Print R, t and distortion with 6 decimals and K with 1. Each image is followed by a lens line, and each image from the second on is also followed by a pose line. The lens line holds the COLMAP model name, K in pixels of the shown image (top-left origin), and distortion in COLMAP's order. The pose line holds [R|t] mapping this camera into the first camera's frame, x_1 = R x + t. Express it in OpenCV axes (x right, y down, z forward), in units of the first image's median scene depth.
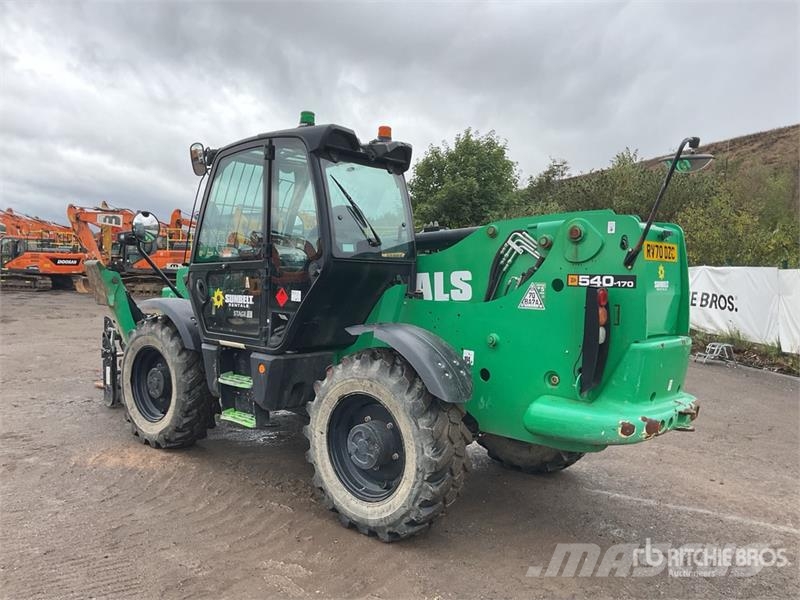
lens RADIAL K [[671.3, 0, 409.2], [0, 671.3, 292.3], [0, 0, 1]] dist [0.088850, -0.194008]
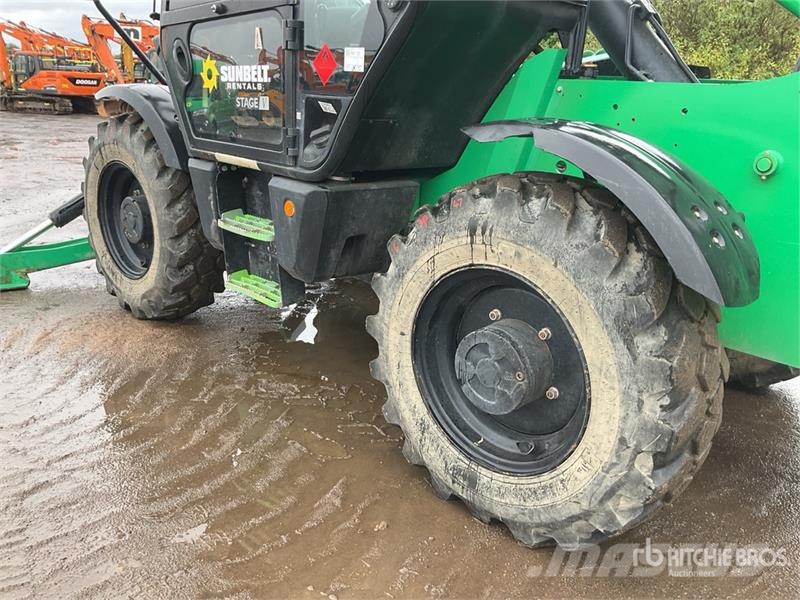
lens RADIAL K [[671.3, 0, 437.4], [0, 671.3, 338.6], [0, 0, 1]] dist [0.088850, -0.194008]
pose [[0.998878, 0.046802, -0.007287, -0.083984], [-0.042723, 0.956671, 0.288019, 0.049224], [0.020451, -0.287384, 0.957597, 0.419684]]
